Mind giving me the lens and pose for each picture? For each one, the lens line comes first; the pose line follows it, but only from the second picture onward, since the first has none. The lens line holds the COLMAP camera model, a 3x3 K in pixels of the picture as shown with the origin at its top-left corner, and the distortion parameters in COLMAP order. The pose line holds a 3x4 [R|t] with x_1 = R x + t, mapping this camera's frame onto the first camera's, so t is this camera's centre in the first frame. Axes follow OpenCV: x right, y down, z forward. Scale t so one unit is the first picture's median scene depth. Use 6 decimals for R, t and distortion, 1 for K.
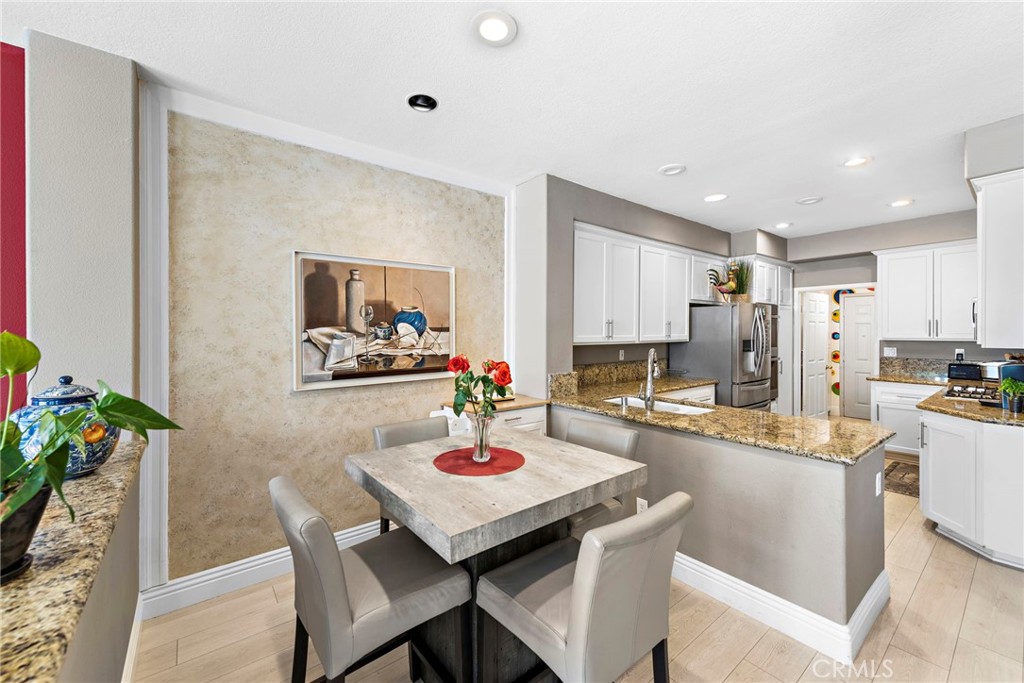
lens RADIAL K [[404.3, 0, 511.2], [0, 404.3, 332.9], [0, 0, 1]] dist [0.004531, -0.000597]
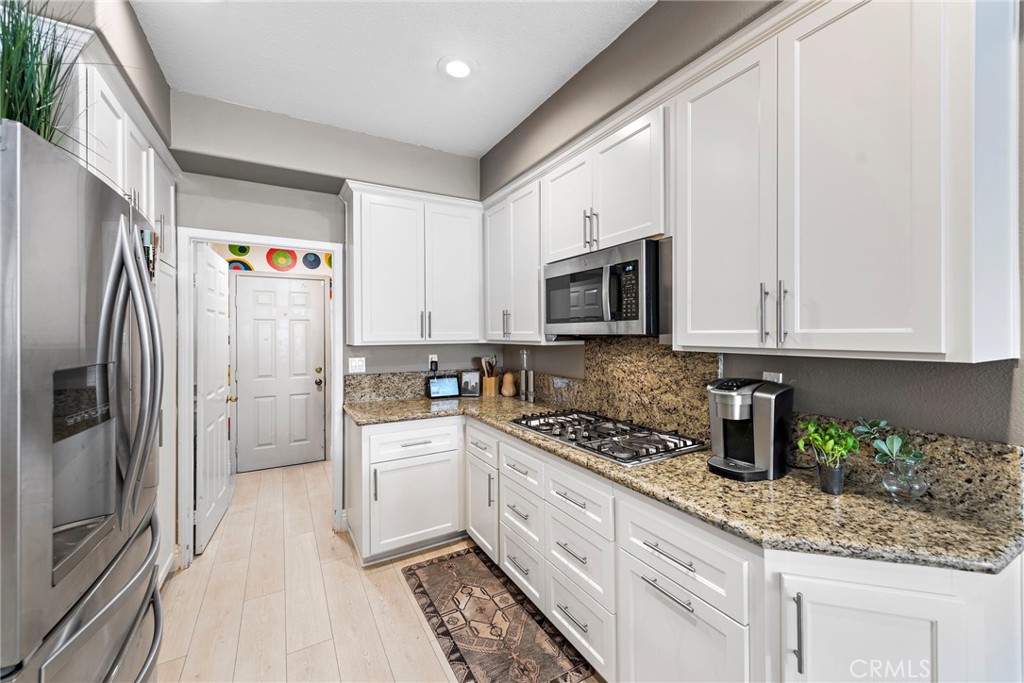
lens RADIAL K [[404.3, 0, 511.2], [0, 404.3, 332.9], [0, 0, 1]] dist [0.004531, -0.000597]
pose [[0.134095, 0.001650, 0.990967, 0.409840], [0.007711, 0.999967, -0.002708, 0.003998], [-0.990938, 0.008004, 0.134078, 0.752862]]
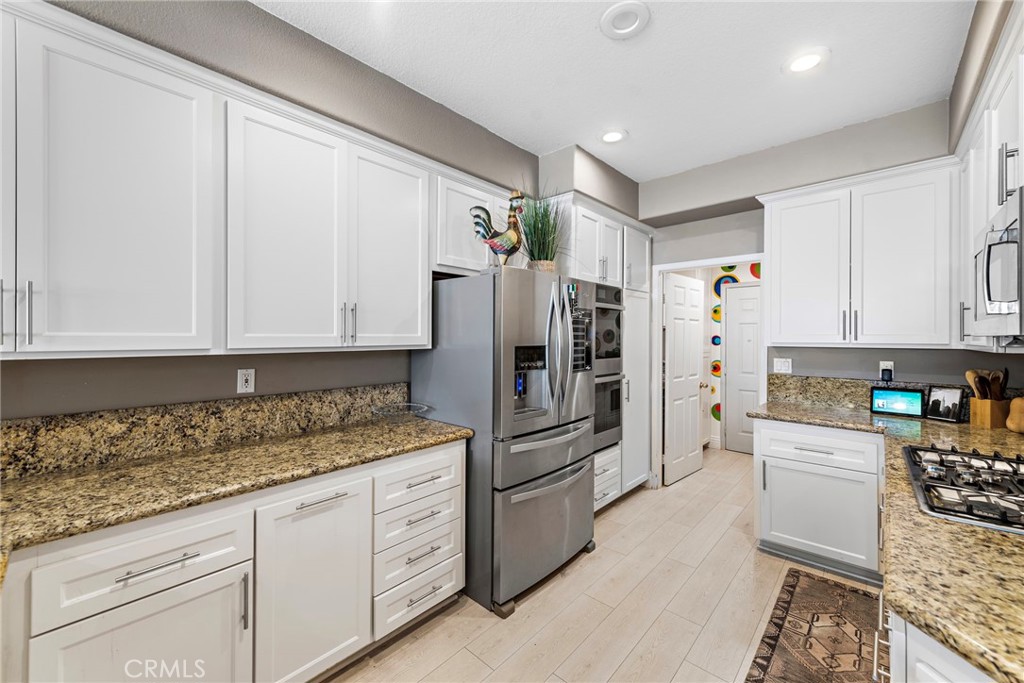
lens RADIAL K [[402.5, 0, 514.2], [0, 402.5, 337.3], [0, 0, 1]] dist [0.005430, -0.000212]
pose [[0.984634, 0.004444, 0.174575, 0.461221], [-0.003934, 0.999987, -0.003265, 0.008256], [-0.174587, 0.002528, 0.984639, 0.507021]]
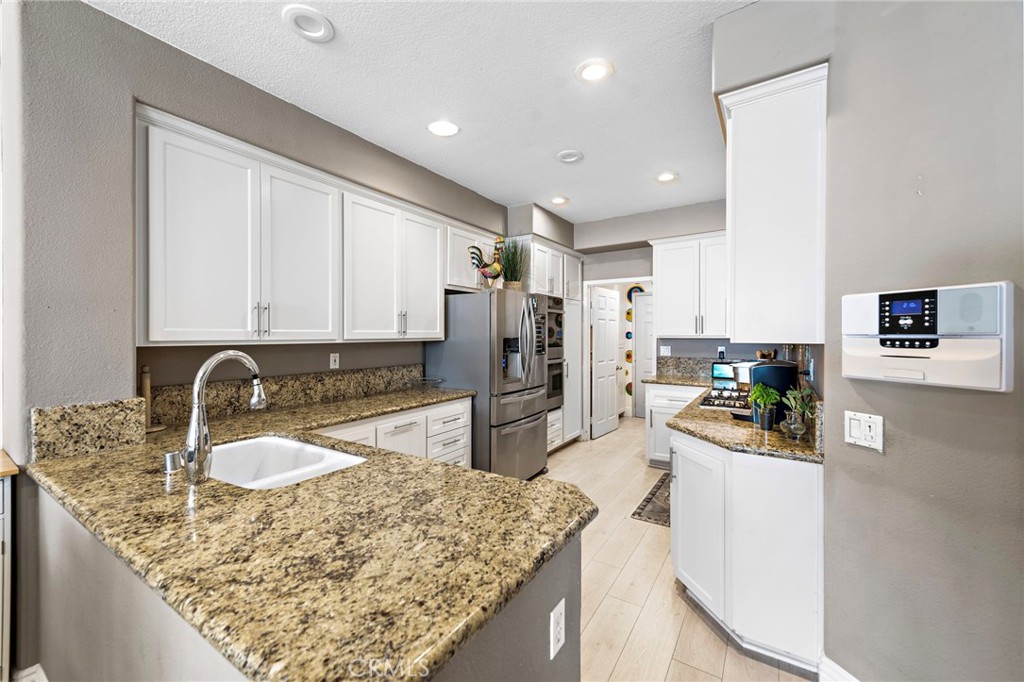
lens RADIAL K [[402.5, 0, 514.2], [0, 402.5, 336.8], [0, 0, 1]] dist [0.005430, -0.000212]
pose [[0.942364, -0.001666, 0.334586, 0.318012], [0.001172, 0.999998, 0.001680, 0.013578], [-0.334588, -0.001191, 0.942364, 0.260961]]
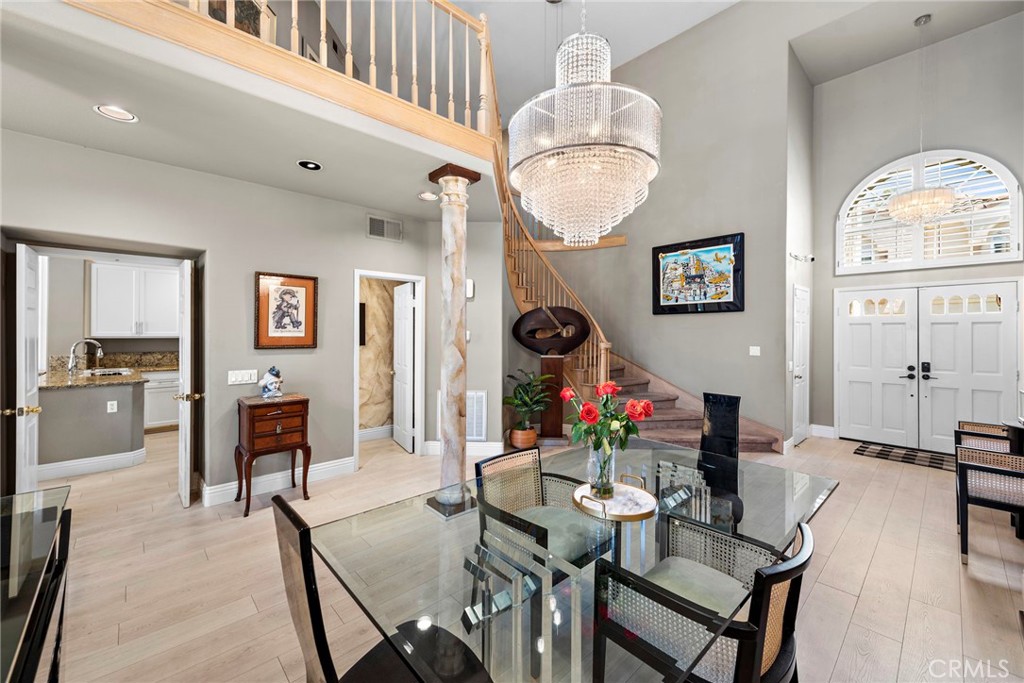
lens RADIAL K [[402.5, 0, 514.2], [0, 402.5, 337.3], [0, 0, 1]] dist [0.005430, -0.000212]
pose [[0.995128, 0.006409, 0.098382, 1.219157], [-0.006821, 0.999969, 0.003848, 0.007327], [-0.098354, -0.004500, 0.995141, -0.533161]]
